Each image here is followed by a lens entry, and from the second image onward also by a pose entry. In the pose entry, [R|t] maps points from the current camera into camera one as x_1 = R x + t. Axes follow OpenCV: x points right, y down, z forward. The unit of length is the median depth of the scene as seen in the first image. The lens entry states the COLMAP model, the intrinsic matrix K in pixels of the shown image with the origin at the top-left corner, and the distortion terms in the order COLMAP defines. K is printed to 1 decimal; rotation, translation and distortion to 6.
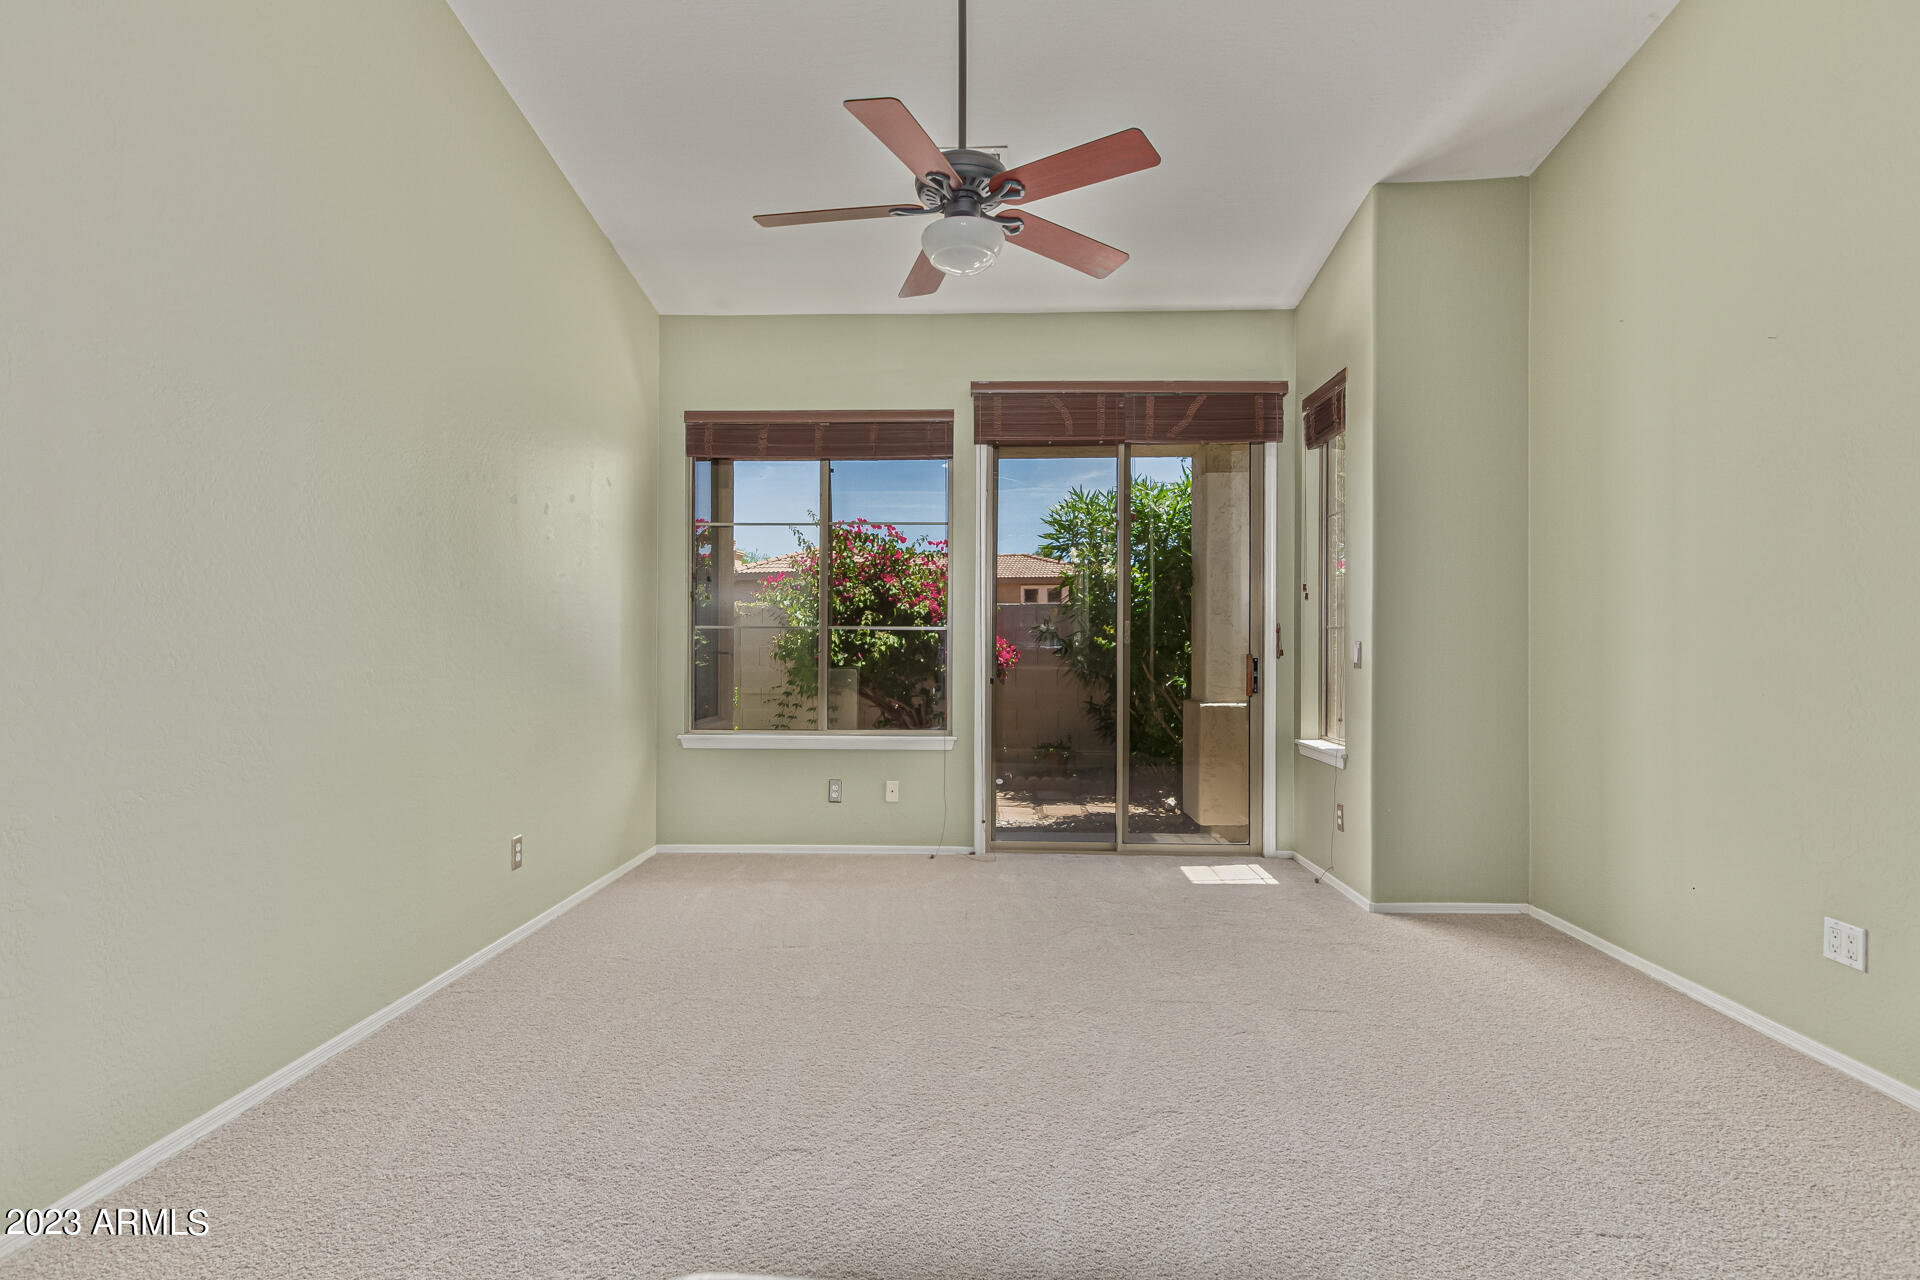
lens RADIAL K [[884.2, 0, 965.2], [0, 884.2, 625.9], [0, 0, 1]] dist [0.003292, -0.002695]
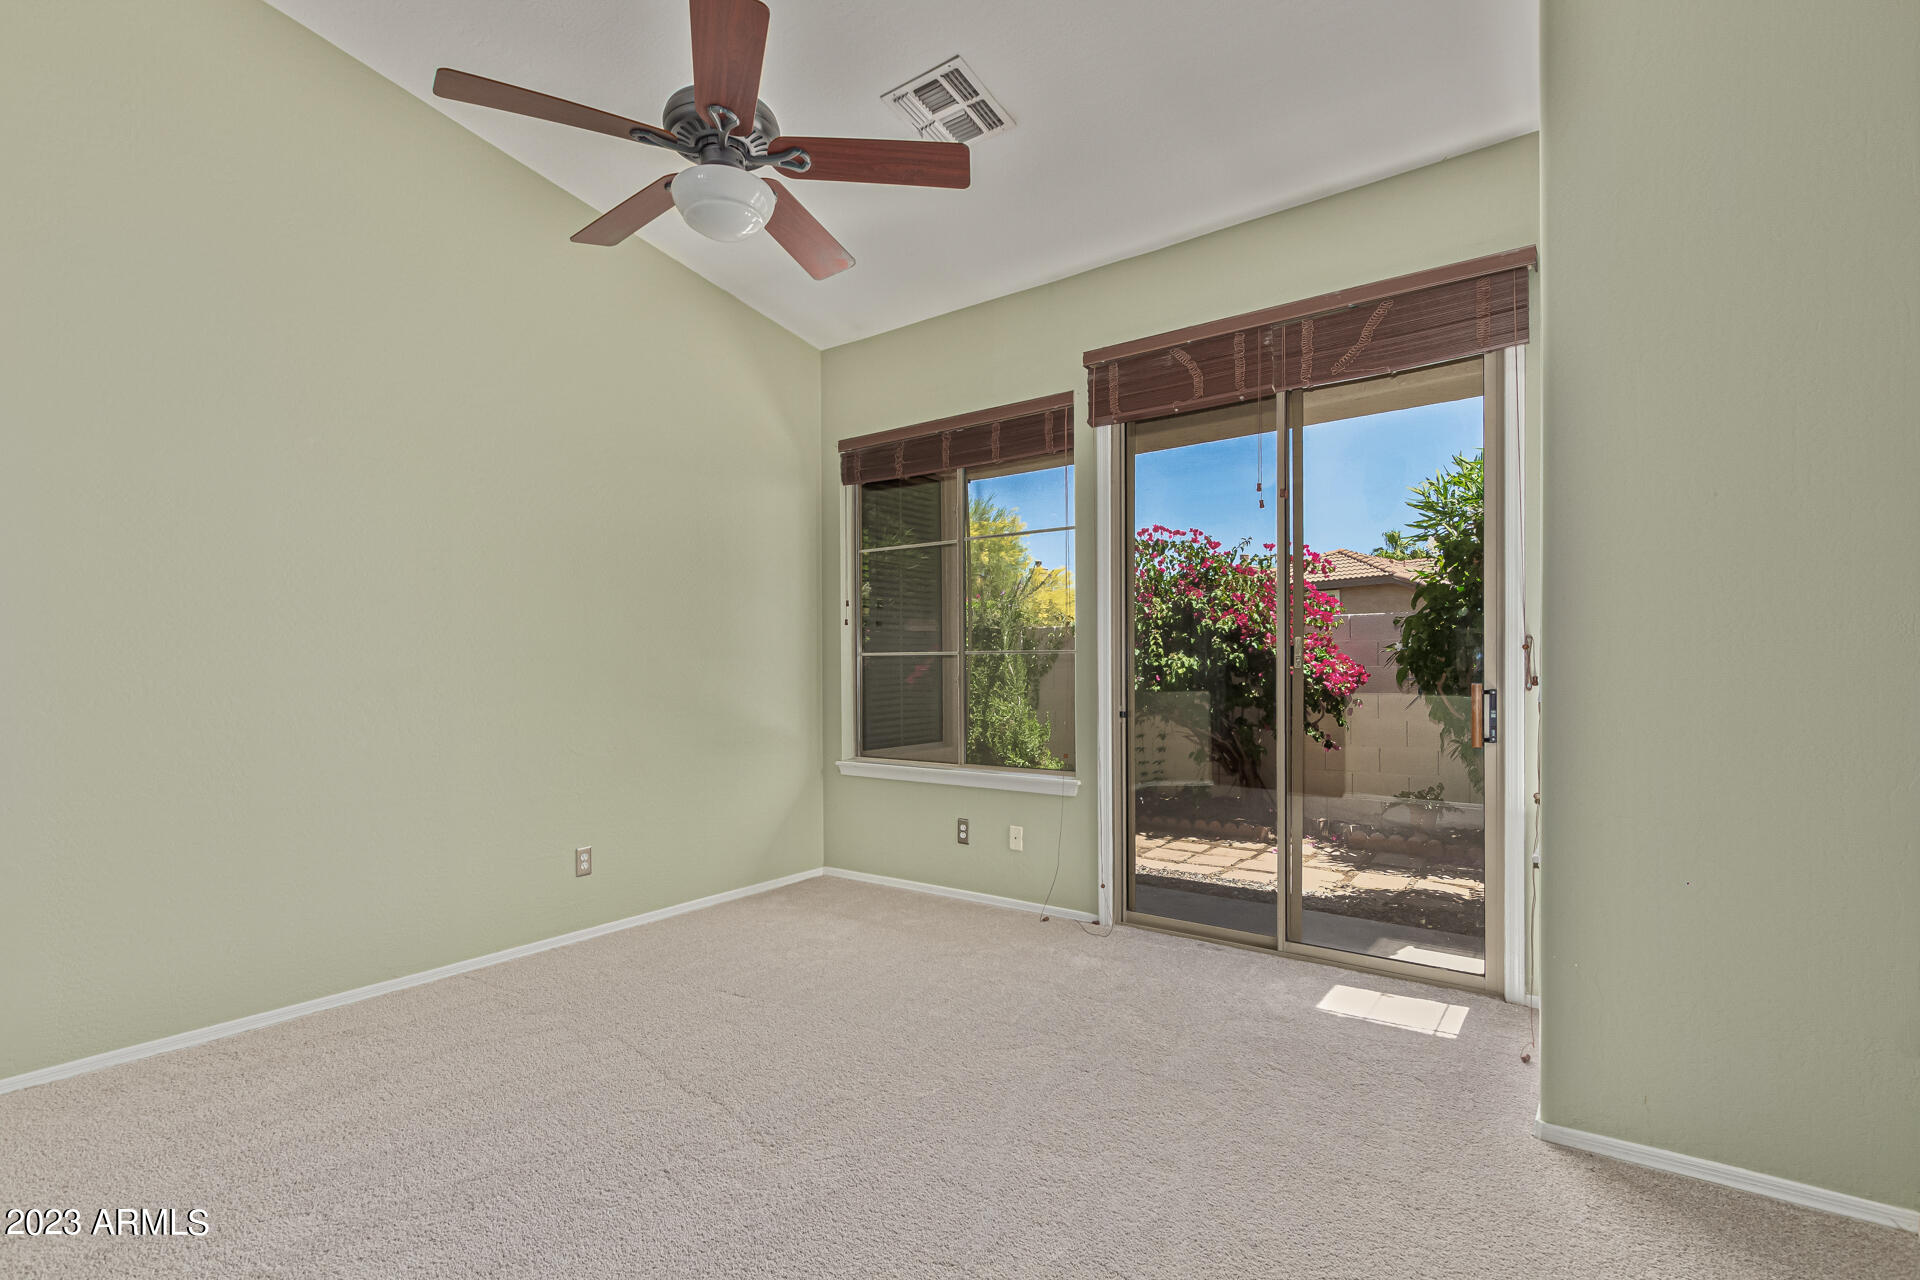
lens RADIAL K [[884.2, 0, 966.5], [0, 884.2, 655.0], [0, 0, 1]] dist [0.003292, -0.002695]
pose [[0.823528, -0.015857, -0.567054, 0.378819], [0.022786, 0.999727, 0.005135, -0.000510], [0.566818, -0.017150, 0.823665, 0.250531]]
